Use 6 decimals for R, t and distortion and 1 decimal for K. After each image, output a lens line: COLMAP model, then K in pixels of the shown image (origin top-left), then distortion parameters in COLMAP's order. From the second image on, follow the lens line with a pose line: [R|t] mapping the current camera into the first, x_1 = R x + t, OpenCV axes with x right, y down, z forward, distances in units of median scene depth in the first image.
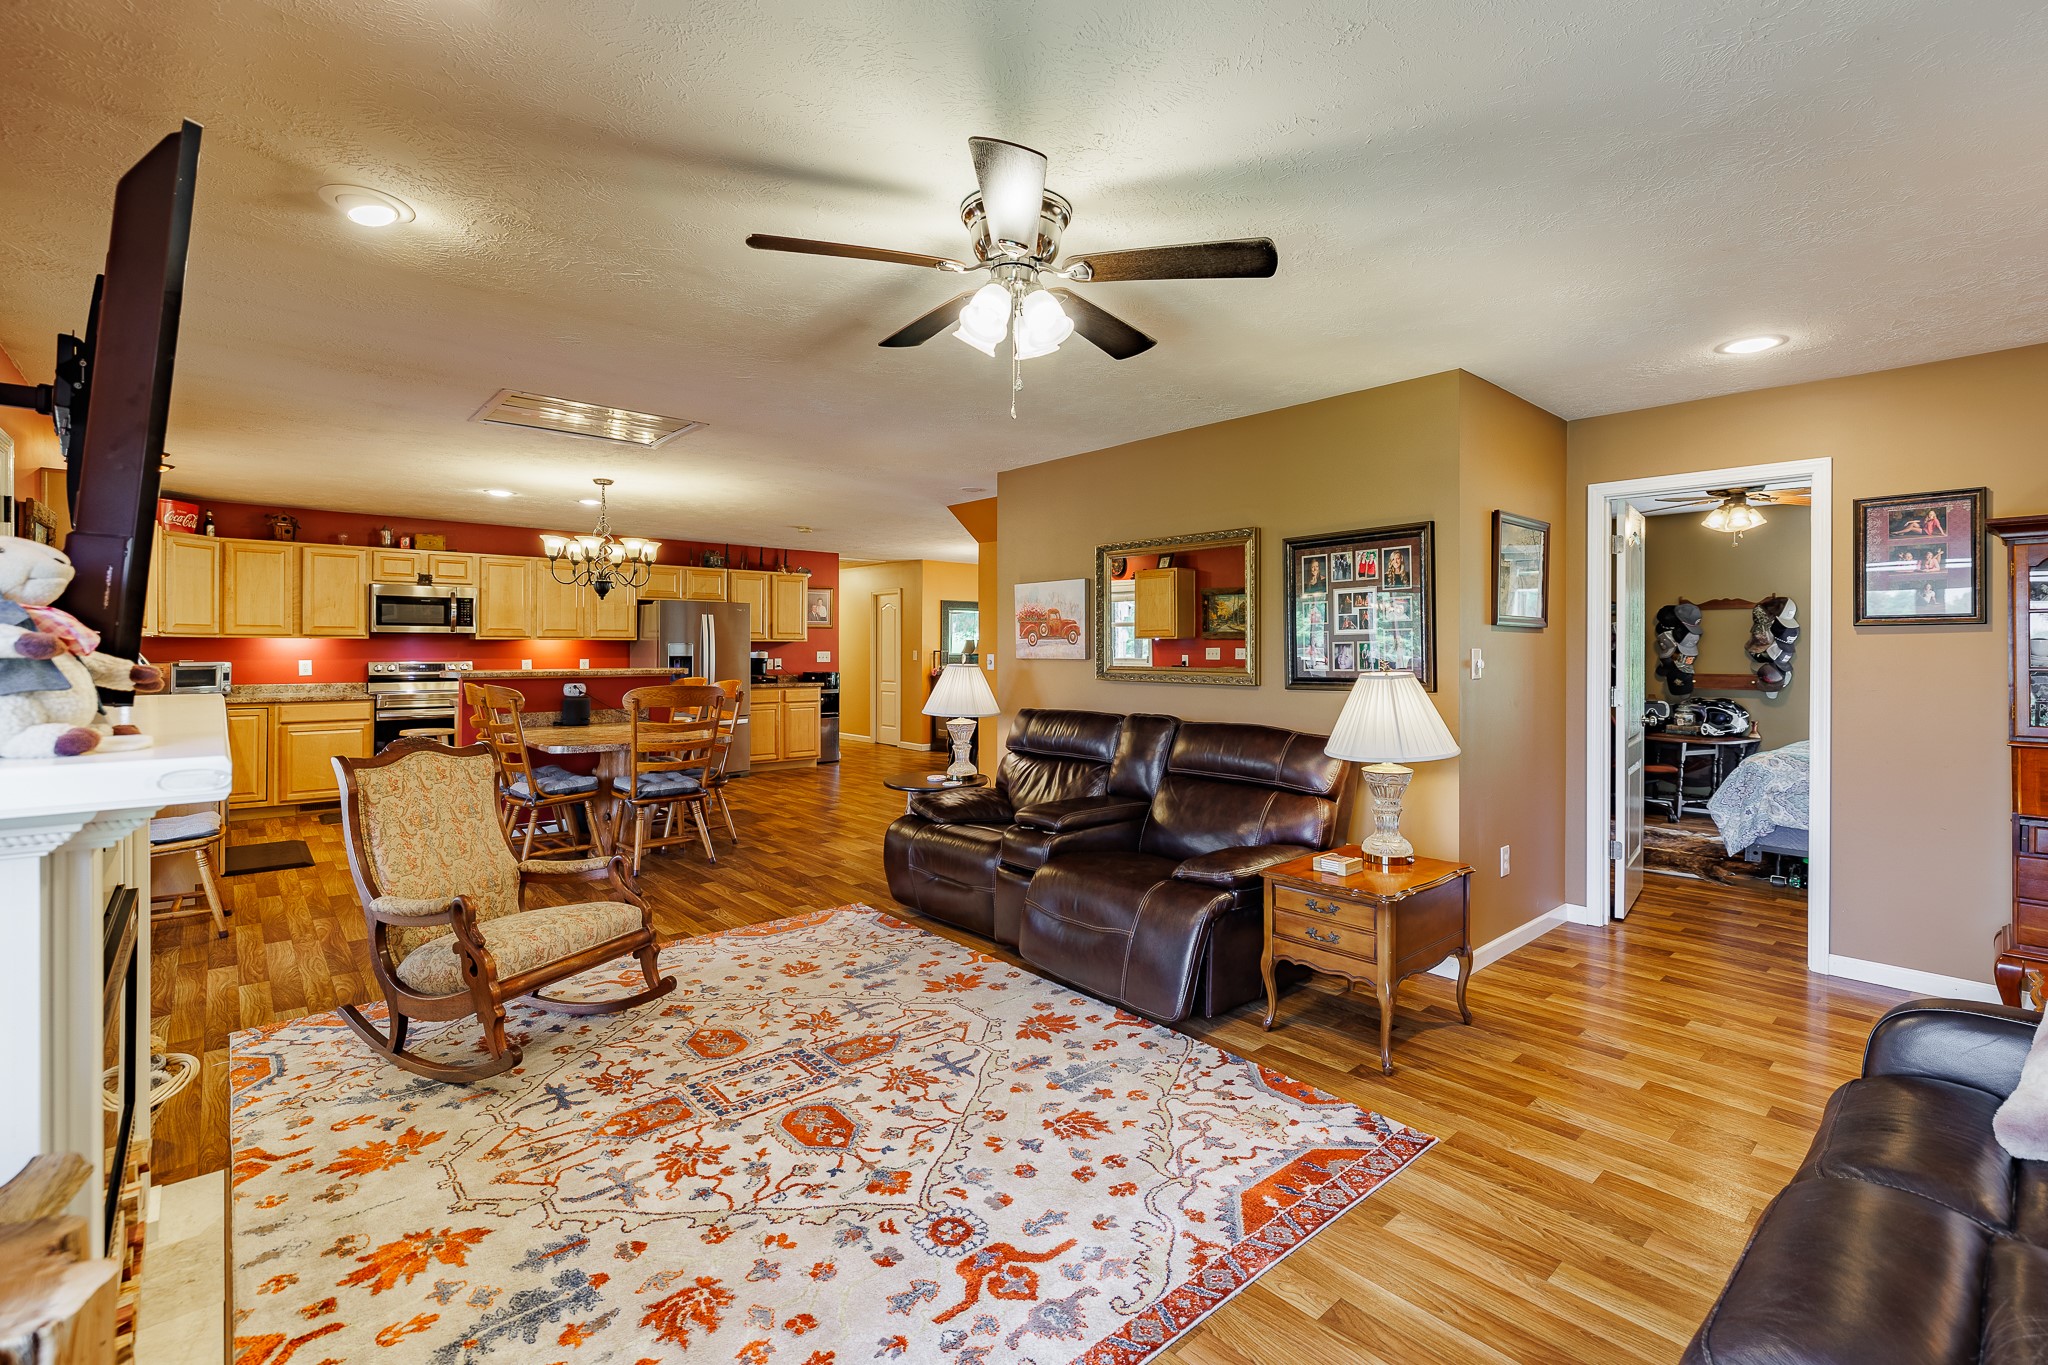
lens RADIAL K [[898.5, 0, 1050.3], [0, 898.5, 658.3], [0, 0, 1]] dist [-0.000651, 0.000132]
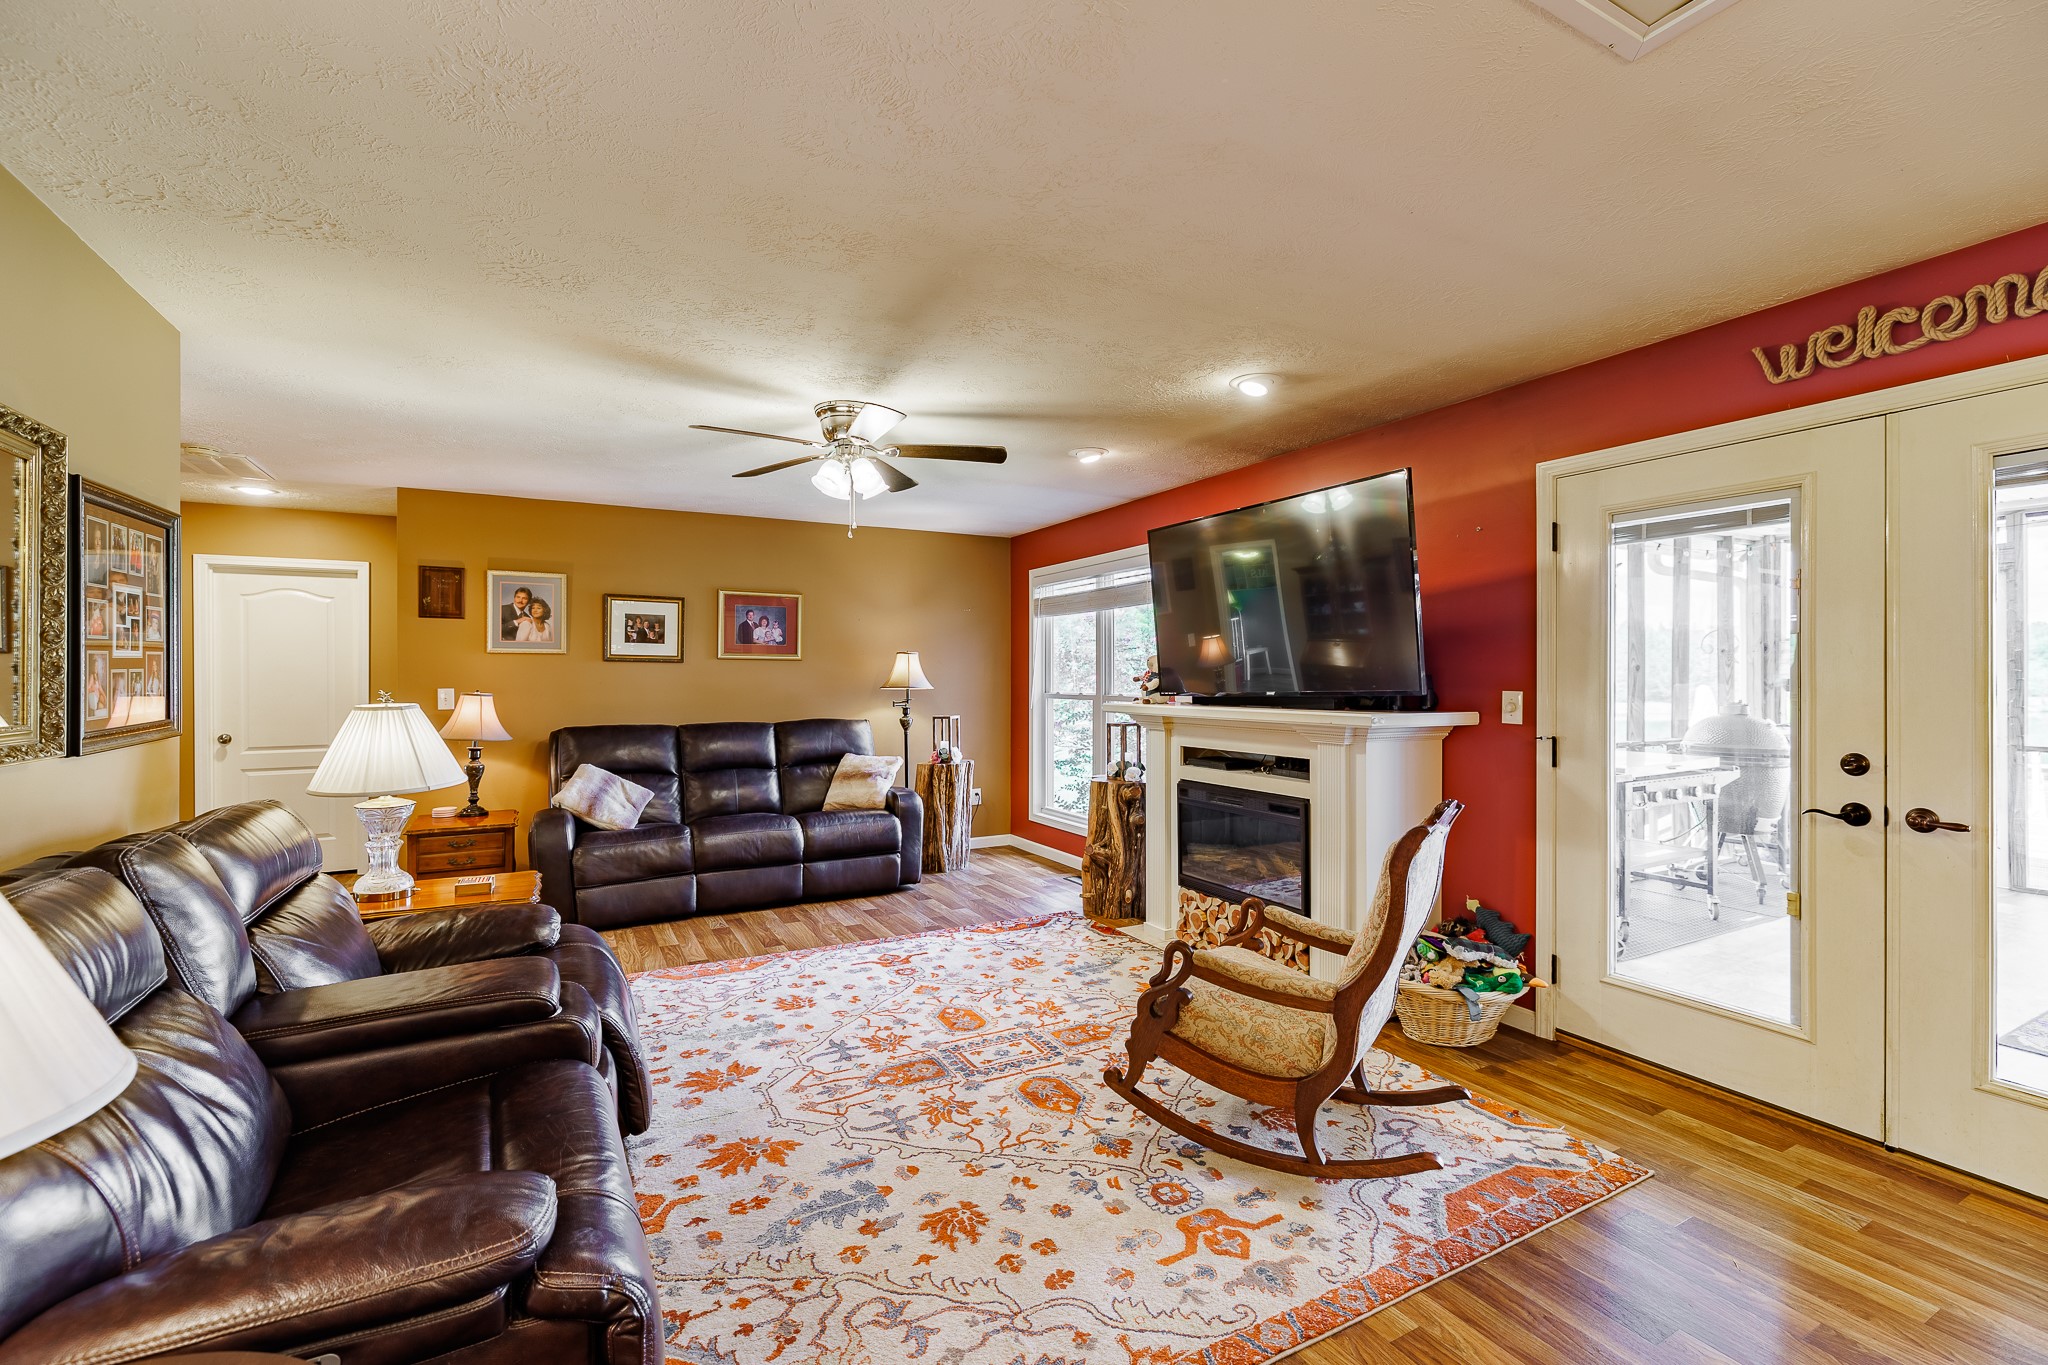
lens RADIAL K [[898.5, 0, 1050.3], [0, 898.5, 658.3], [0, 0, 1]] dist [-0.000651, 0.000132]
pose [[-0.974776, 0.000787, 0.223184, -0.617711], [-0.001351, 0.999955, -0.009429, -0.028136], [-0.223182, -0.009493, -0.974731, 2.045108]]
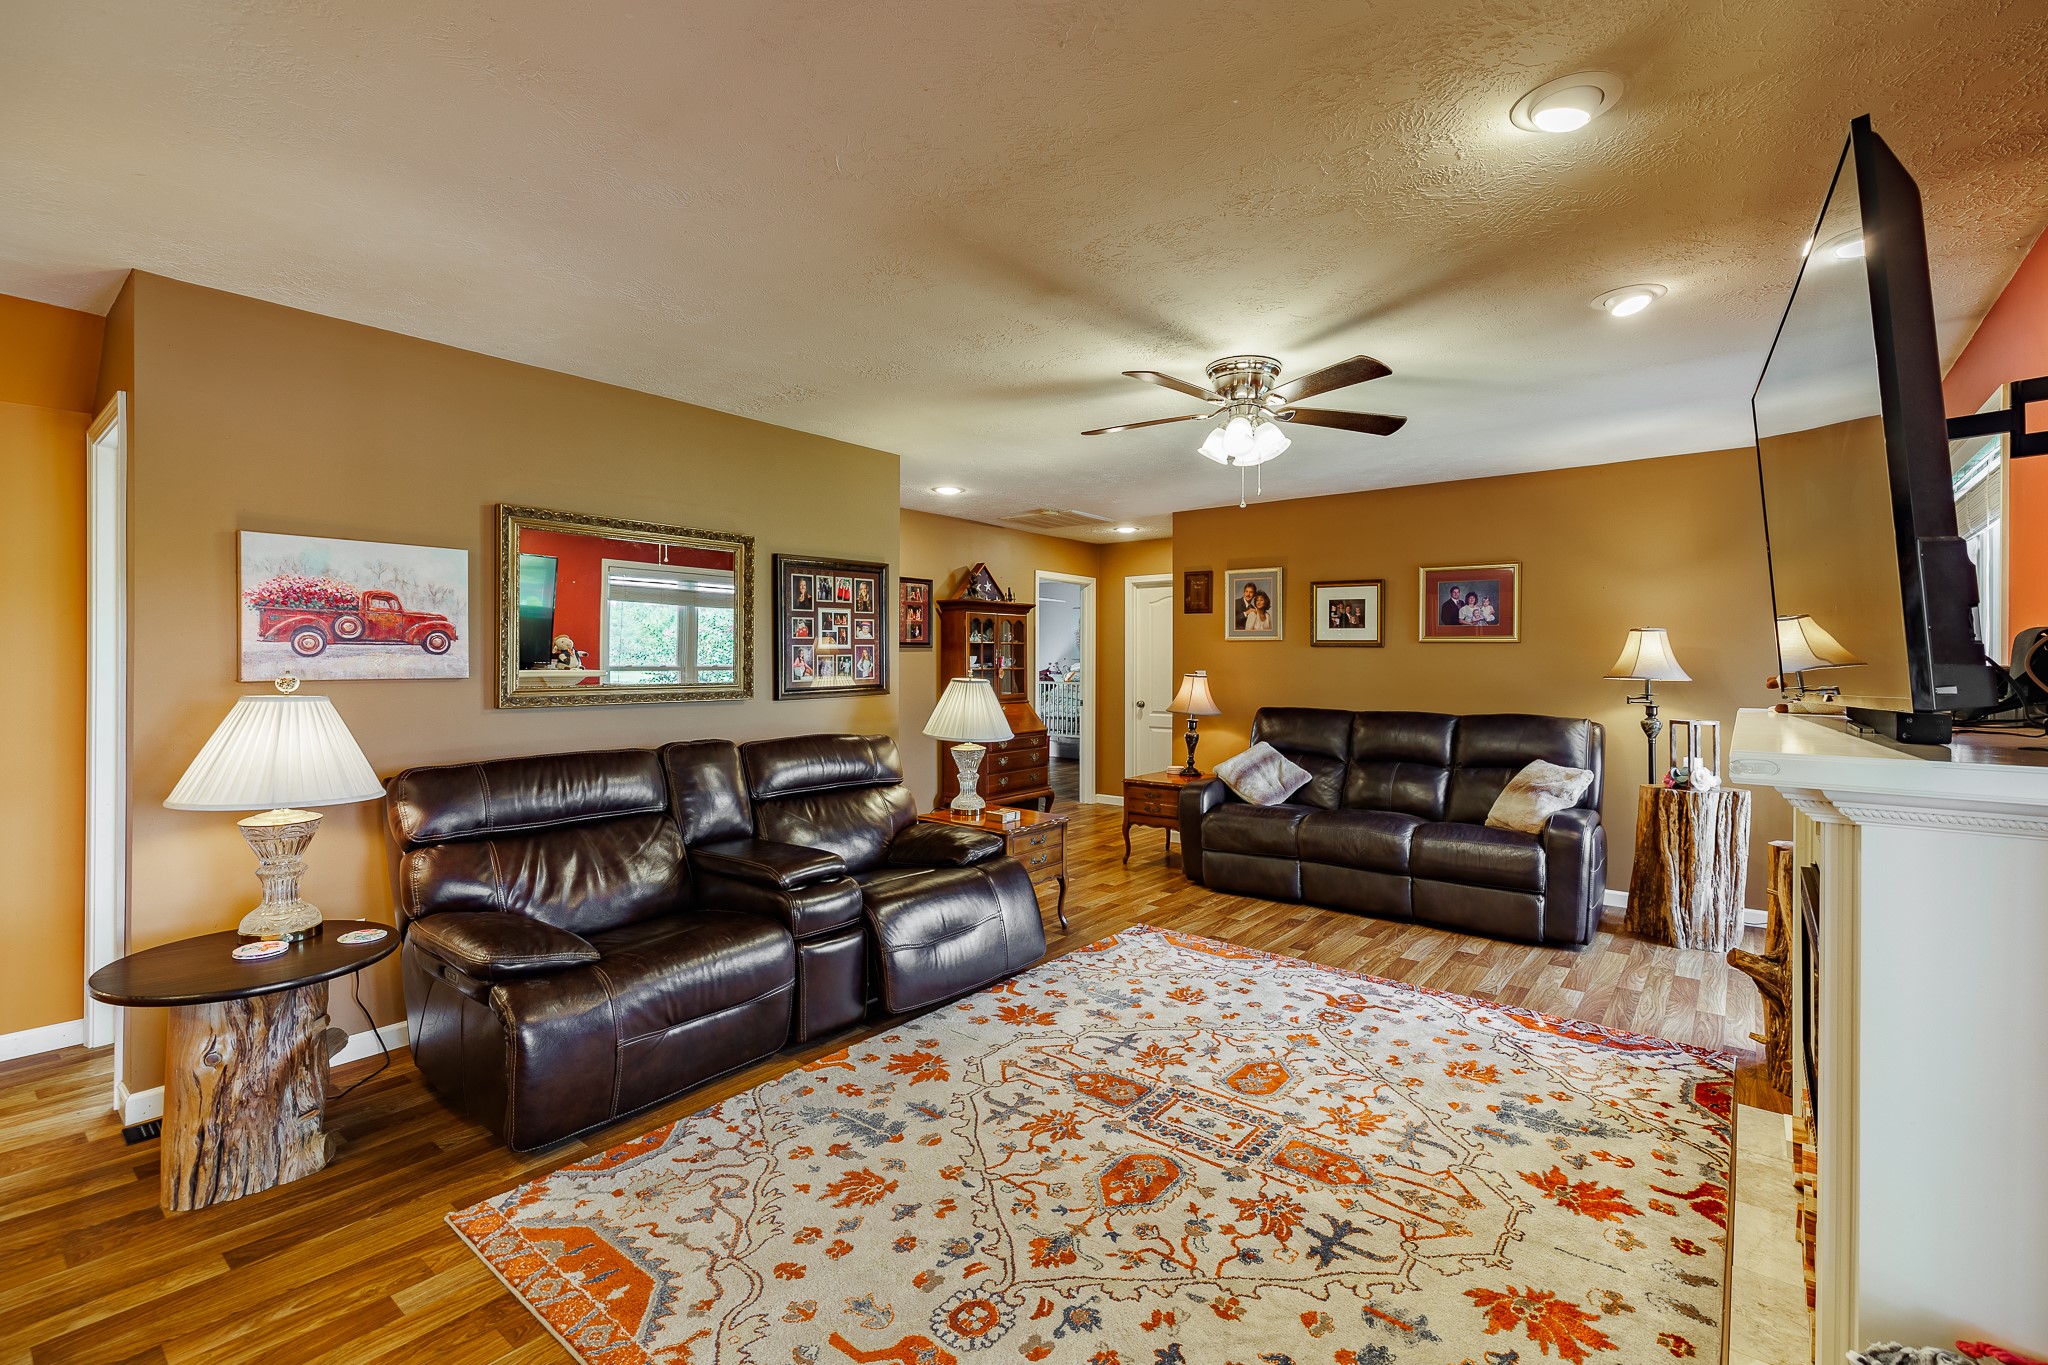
lens RADIAL K [[908.9, 0, 1044.8], [0, 908.9, 650.8], [0, 0, 1]] dist [0.000320, 0.000123]
pose [[-0.164500, 0.005574, 0.986361, -1.194140], [0.005662, 0.999973, -0.004707, -0.023012], [-0.986361, 0.004810, -0.164527, 1.273866]]
